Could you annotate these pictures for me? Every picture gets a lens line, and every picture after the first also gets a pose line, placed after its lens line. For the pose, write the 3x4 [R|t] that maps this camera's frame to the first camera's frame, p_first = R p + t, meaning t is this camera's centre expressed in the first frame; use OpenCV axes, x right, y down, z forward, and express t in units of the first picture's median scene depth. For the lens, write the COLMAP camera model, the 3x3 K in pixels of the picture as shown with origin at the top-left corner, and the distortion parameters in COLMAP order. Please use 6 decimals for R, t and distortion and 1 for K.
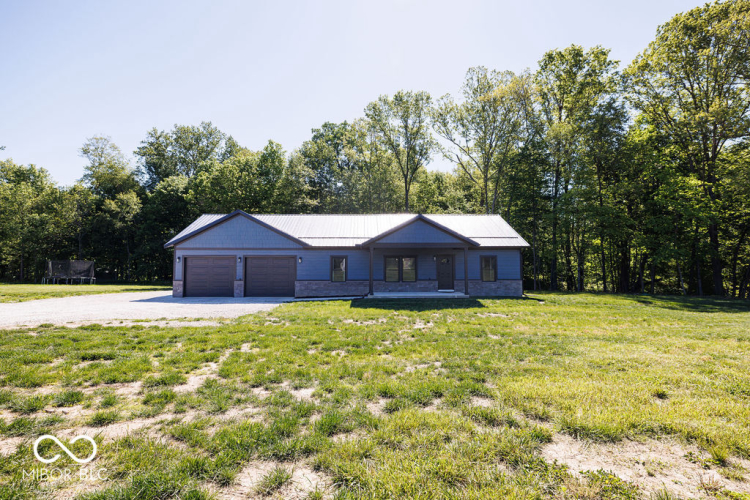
lens RADIAL K [[366.8, 0, 375.0], [0, 366.8, 250.0], [0, 0, 1]] dist [0.000857, -0.000056]
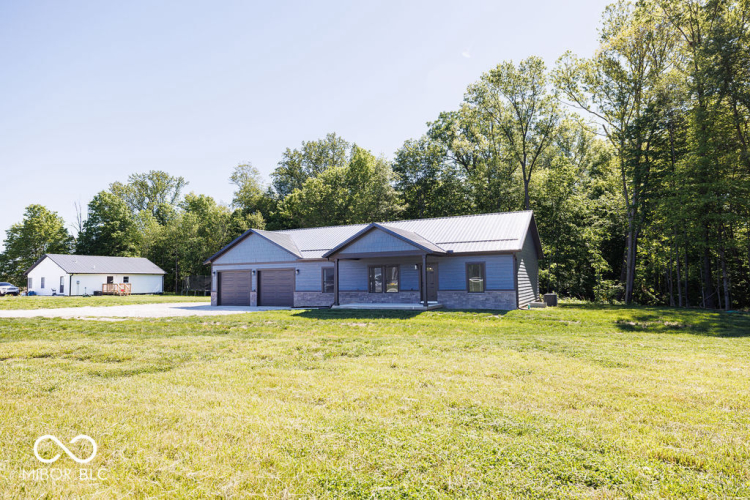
lens RADIAL K [[441.9, 0, 375.0], [0, 441.9, 250.0], [0, 0, 1]] dist [0.005370, 0.001008]
pose [[0.888212, -0.044487, -0.457275, 0.282543], [0.037393, 0.998999, -0.024556, 0.001284], [0.457909, 0.004712, 0.888987, -0.020304]]
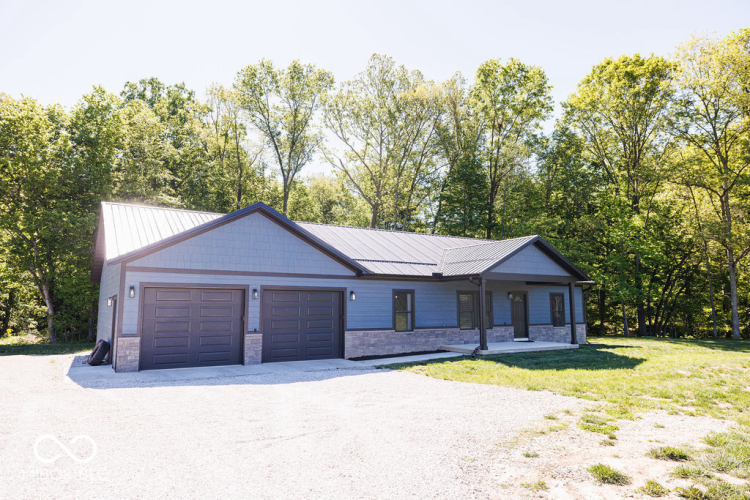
lens RADIAL K [[476.6, 0, 375.0], [0, 476.6, 250.0], [0, 0, 1]] dist [-0.003714, -0.000665]
pose [[0.865649, 0.061816, 0.496821, -0.271368], [-0.027726, 0.996744, -0.075710, 0.005168], [-0.499884, 0.051764, 0.864544, 0.145241]]
